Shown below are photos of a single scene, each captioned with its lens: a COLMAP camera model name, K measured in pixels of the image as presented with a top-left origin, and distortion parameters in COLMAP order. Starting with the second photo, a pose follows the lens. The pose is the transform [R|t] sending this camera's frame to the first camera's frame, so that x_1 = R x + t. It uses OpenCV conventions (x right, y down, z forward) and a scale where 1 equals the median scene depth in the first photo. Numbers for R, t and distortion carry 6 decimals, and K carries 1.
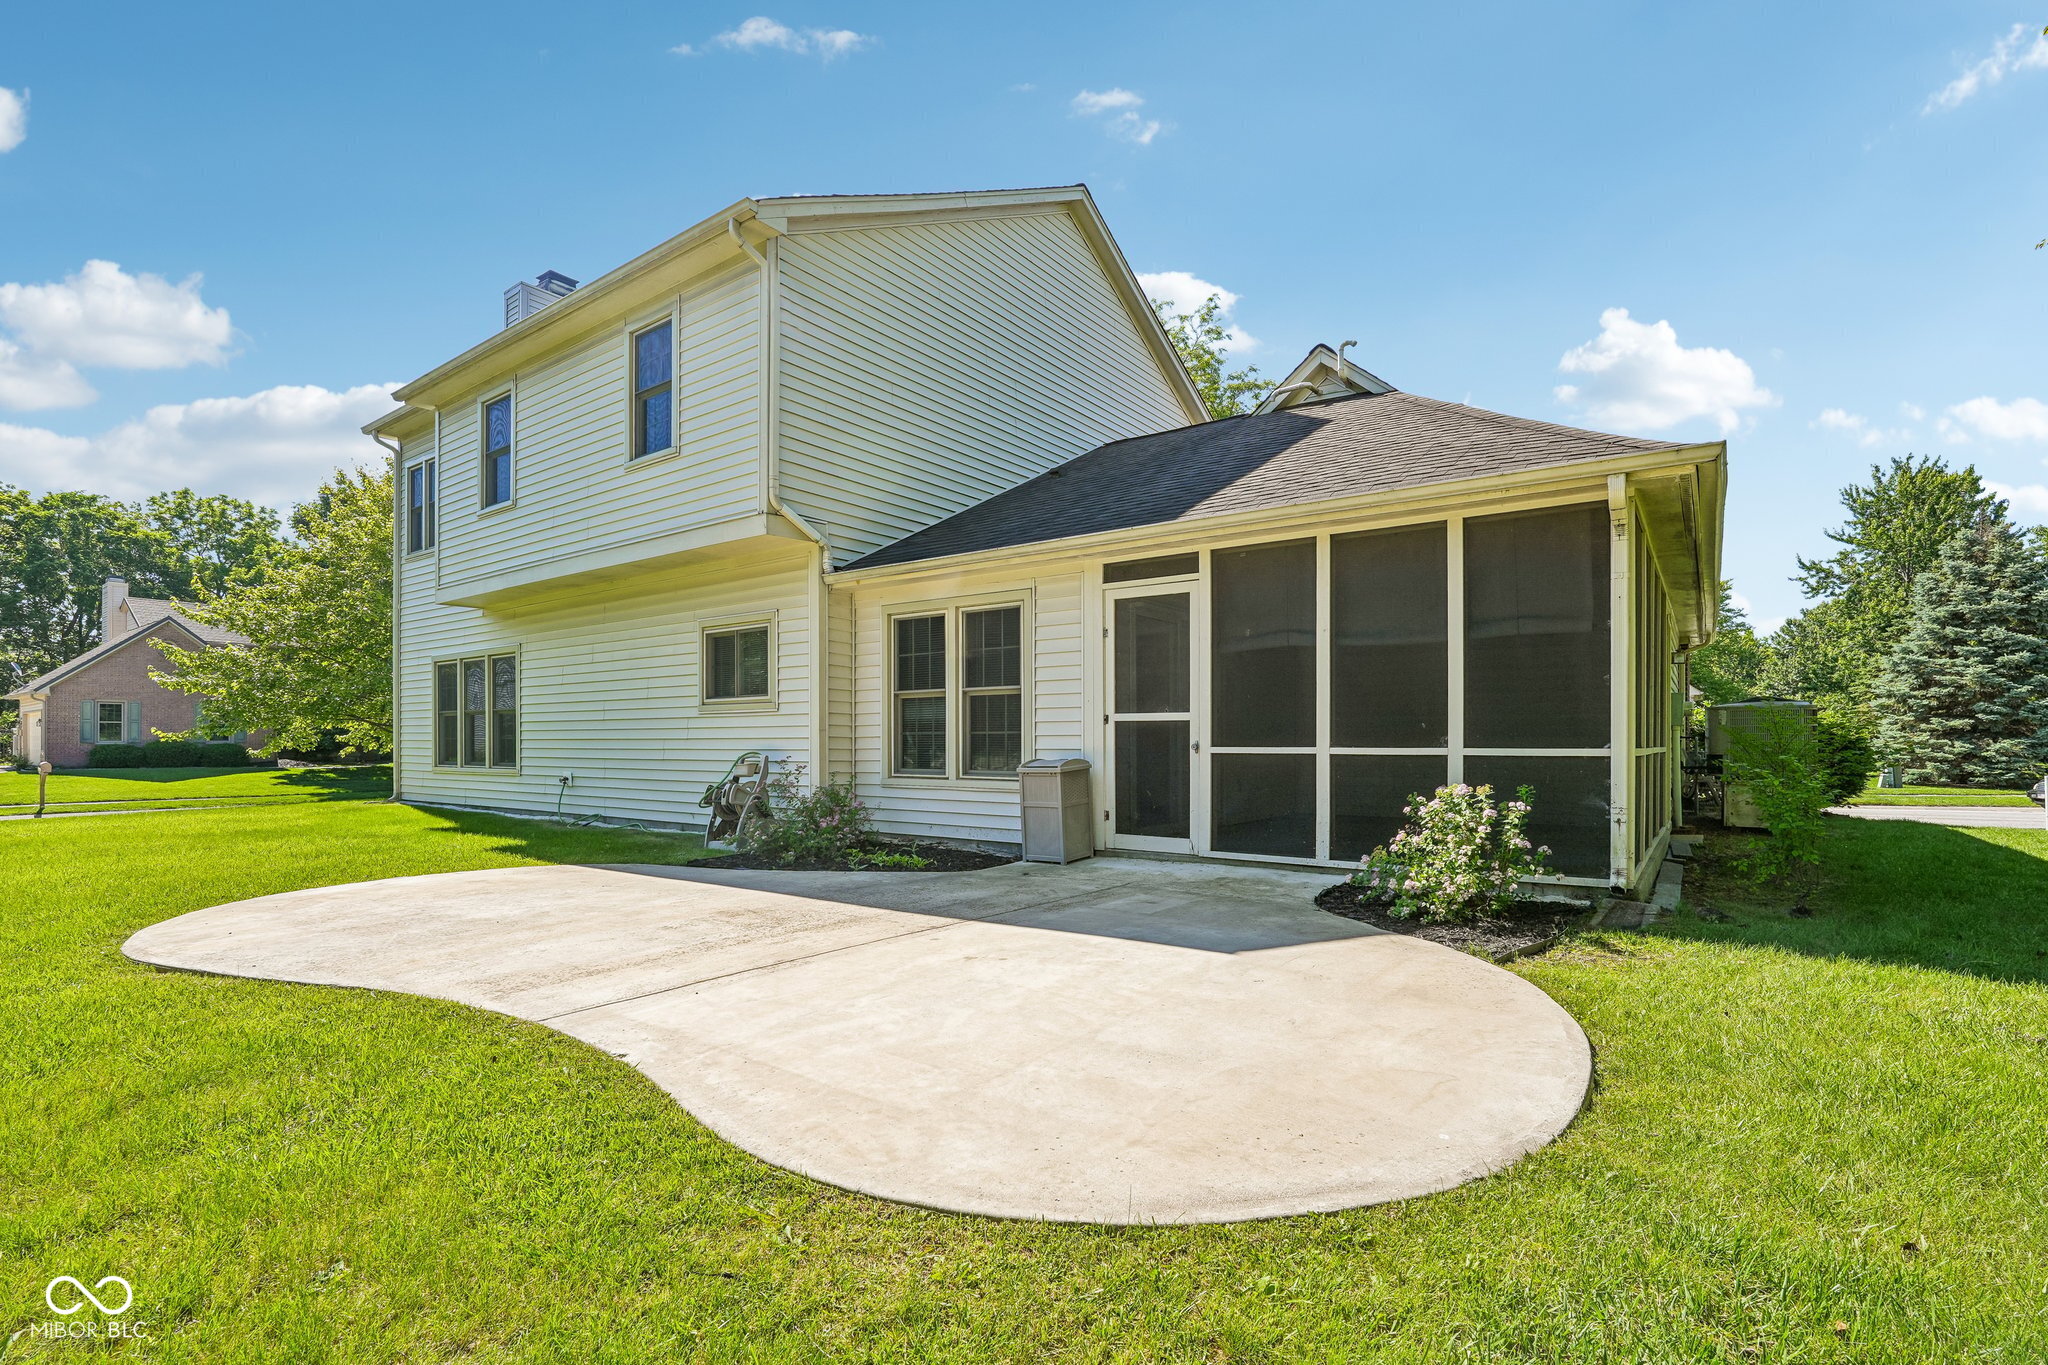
lens RADIAL K [[934.9, 0, 1036.5], [0, 934.9, 738.1], [0, 0, 1]] dist [-0.017361, 0.009770]
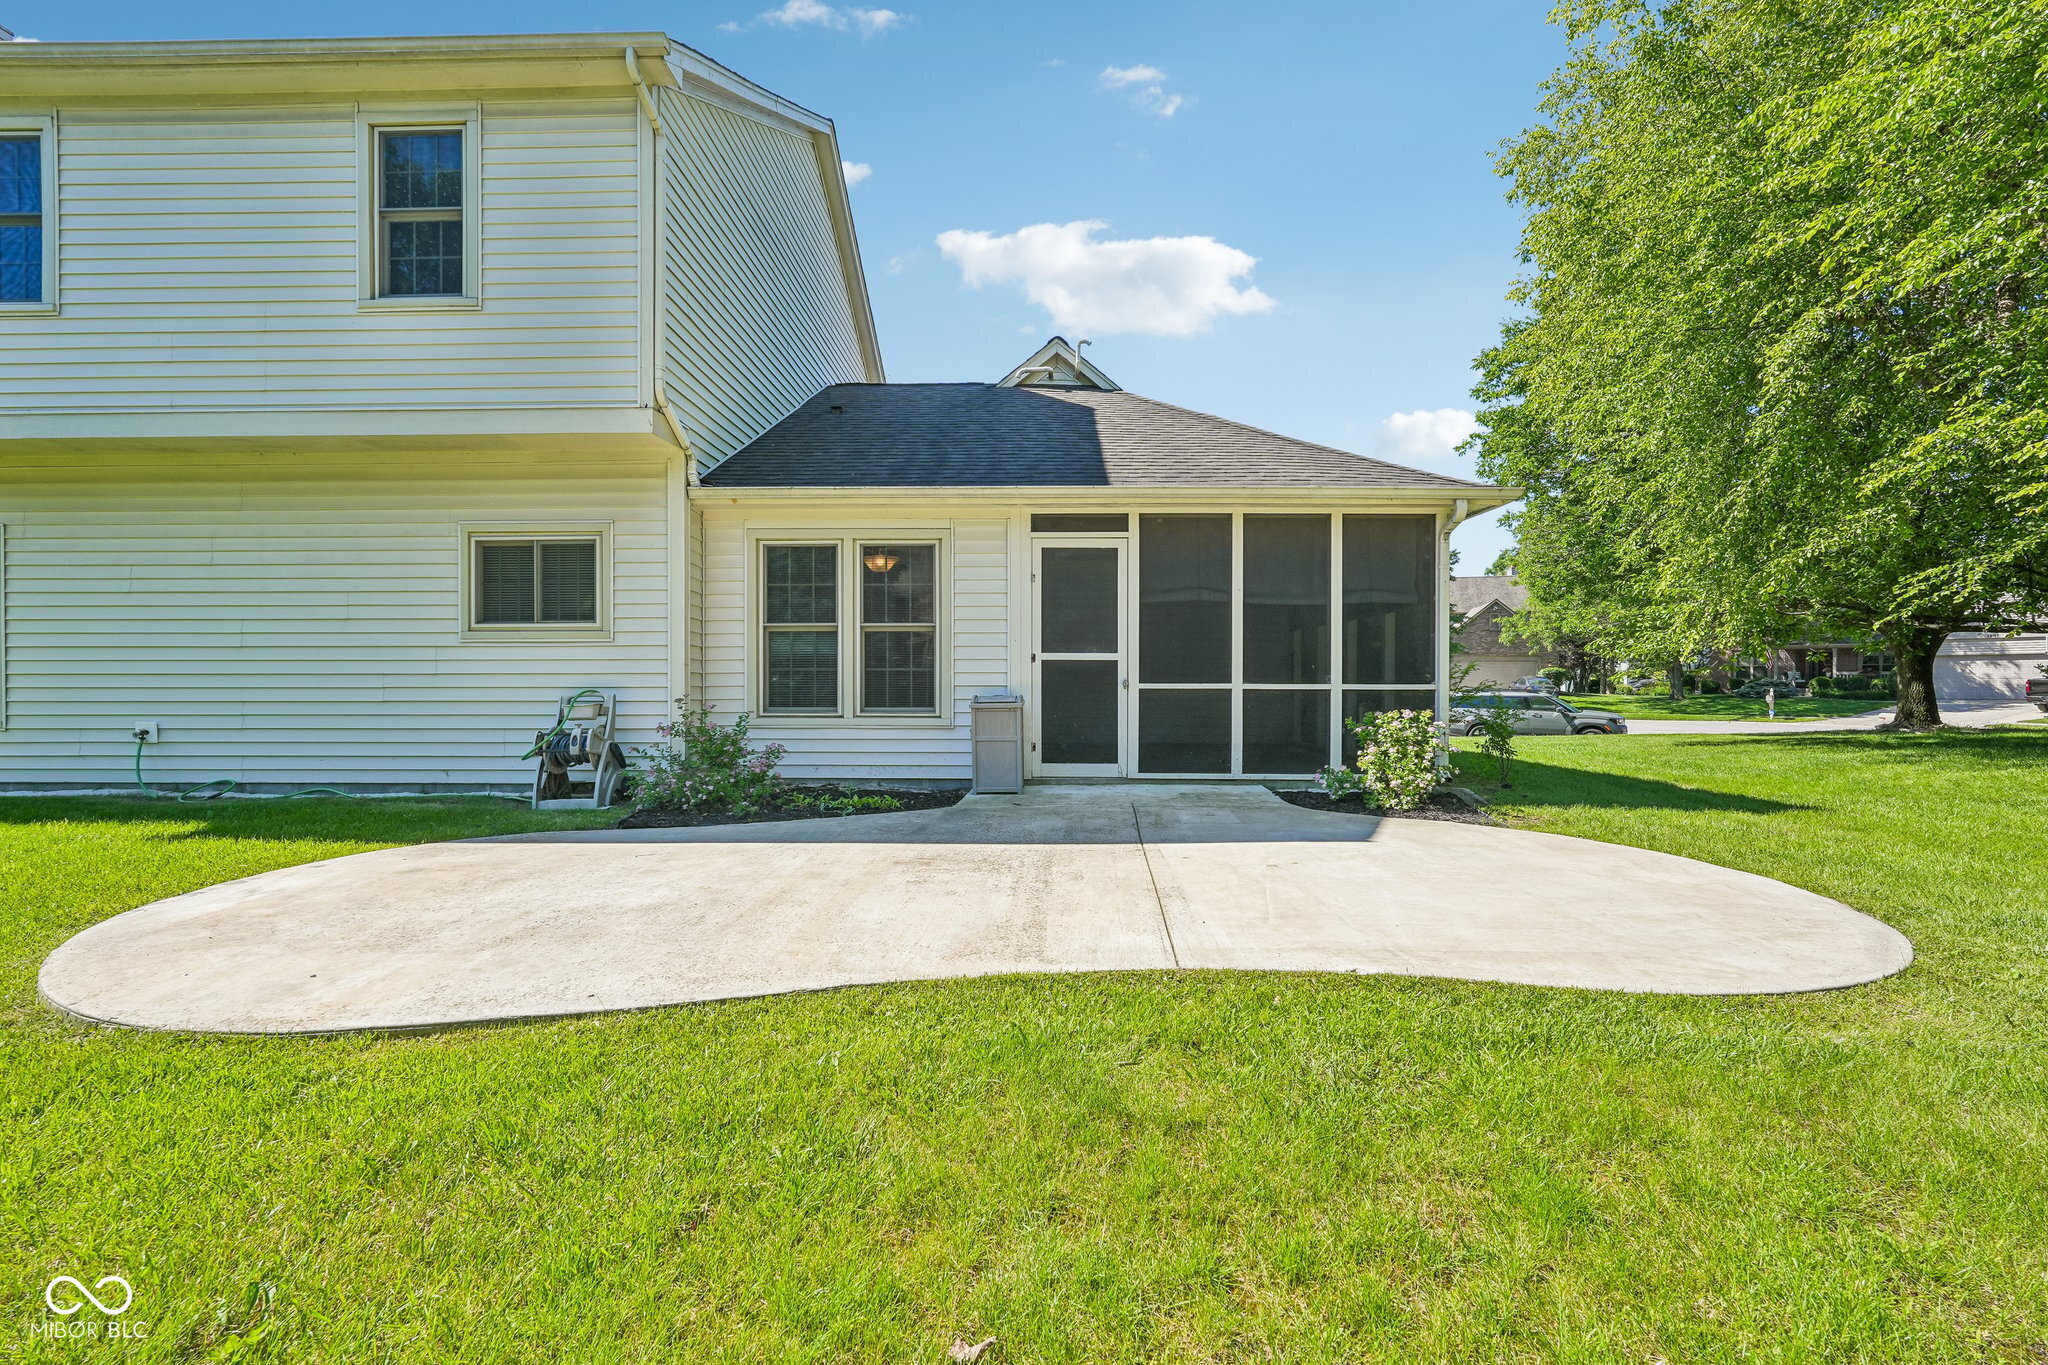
lens RADIAL K [[901.1, 0, 1021.8], [0, 901.1, 686.4], [0, 0, 1]] dist [-0.019294, 0.009883]
pose [[0.821965, -0.001180, 0.569537, -0.494018], [-0.003670, 0.999966, 0.007369, 0.004740], [-0.569526, -0.008147, 0.821933, 0.140765]]
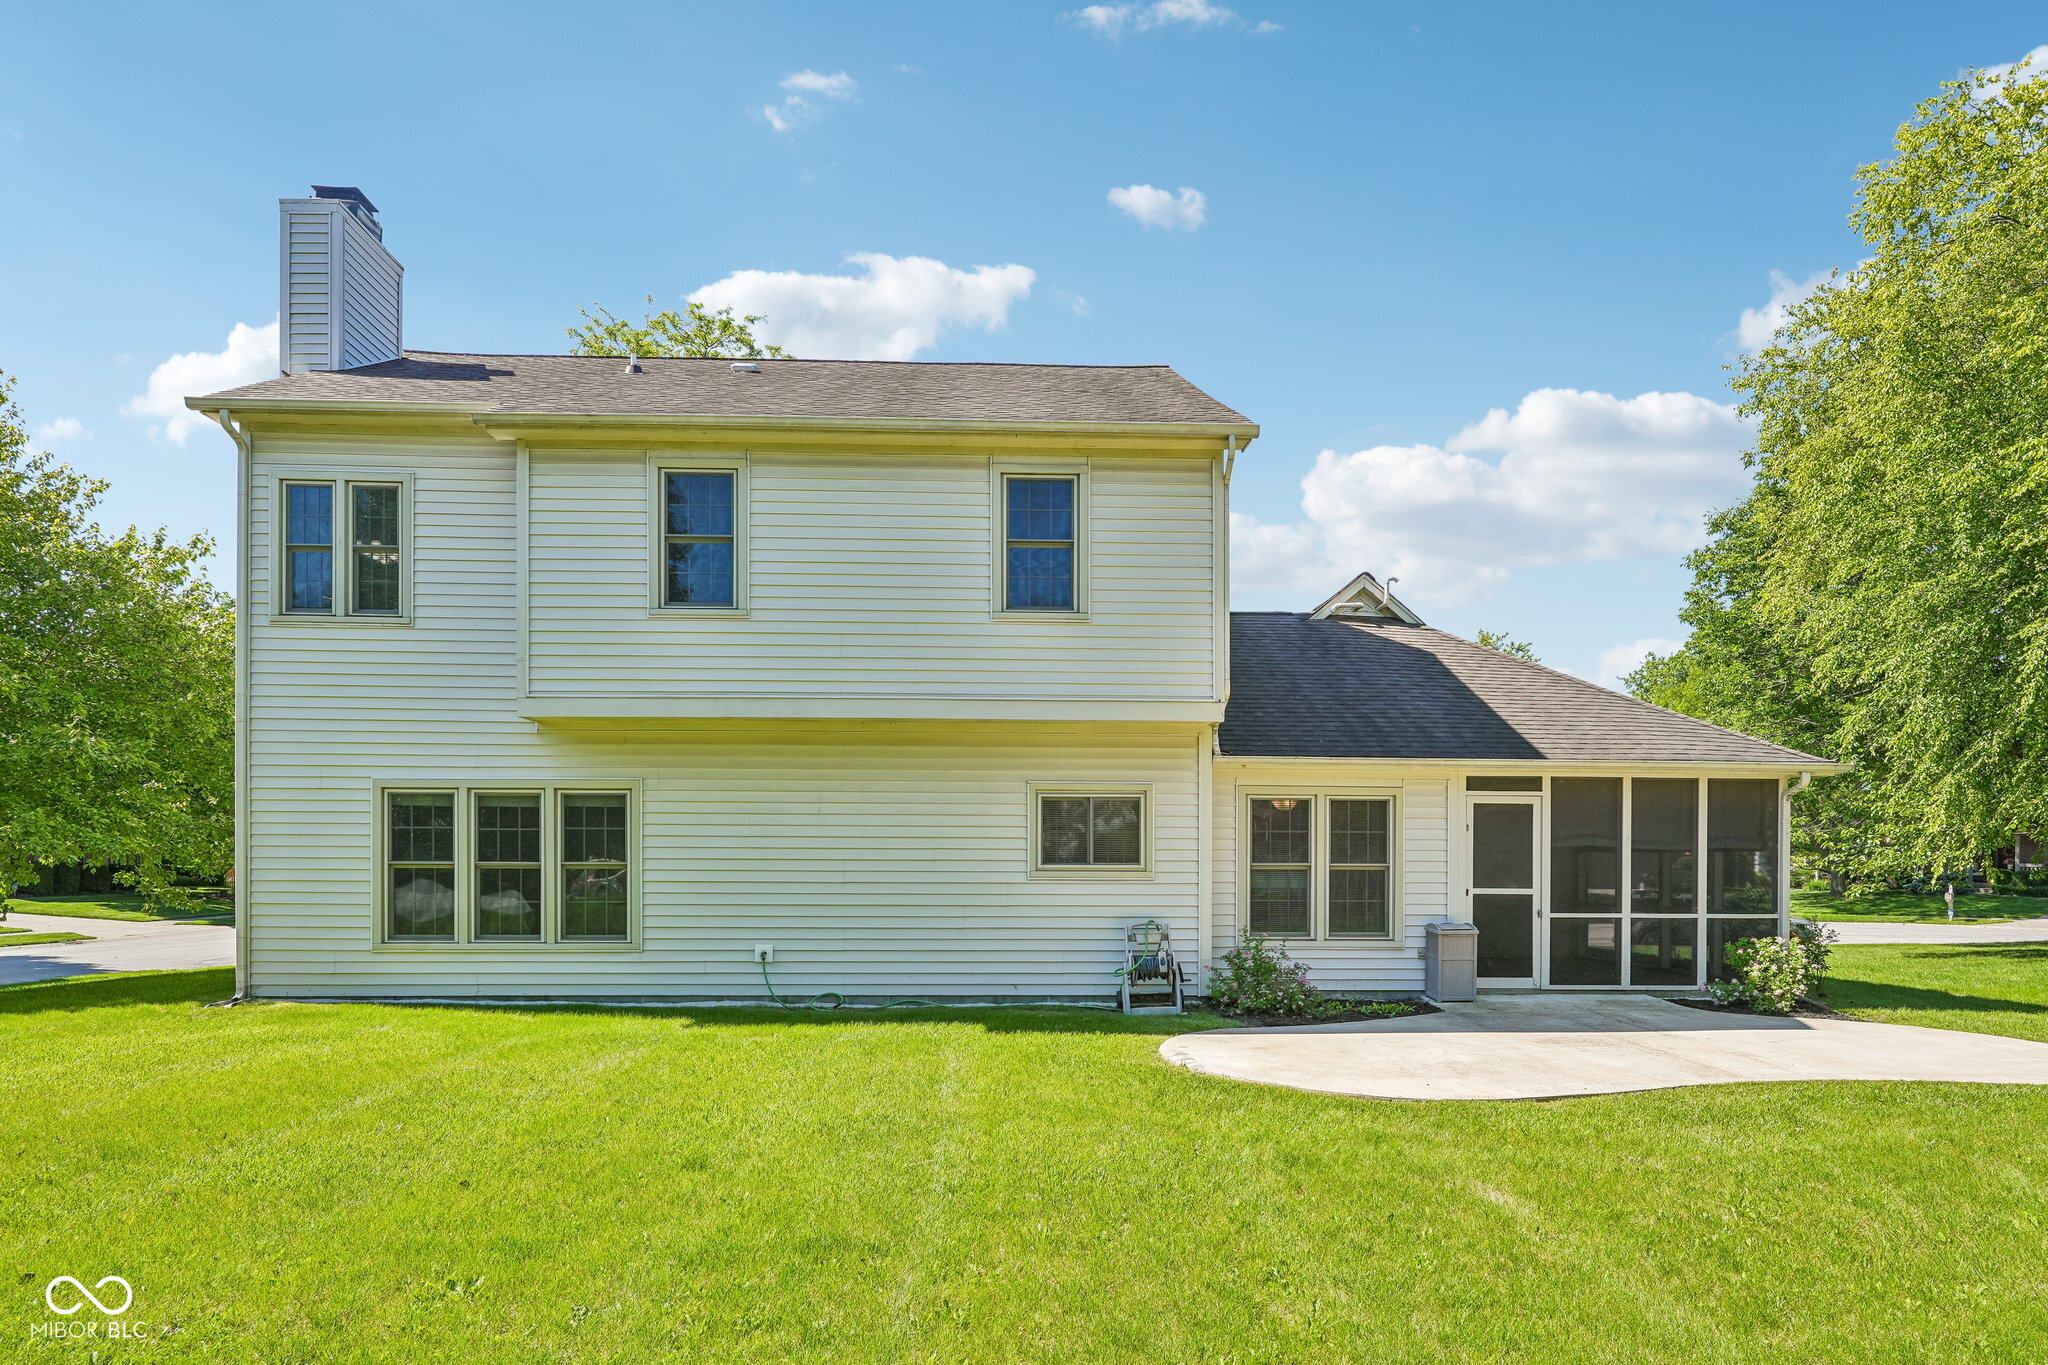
lens RADIAL K [[1241.4, 0, 1028.3], [0, 1241.4, 865.2], [0, 0, 1]] dist [-0.004784, 0.001014]
pose [[0.776545, 0.004195, 0.630047, -1.428166], [-0.008963, 0.999950, 0.004390, -0.057002], [-0.629998, -0.009056, 0.776544, 0.016212]]
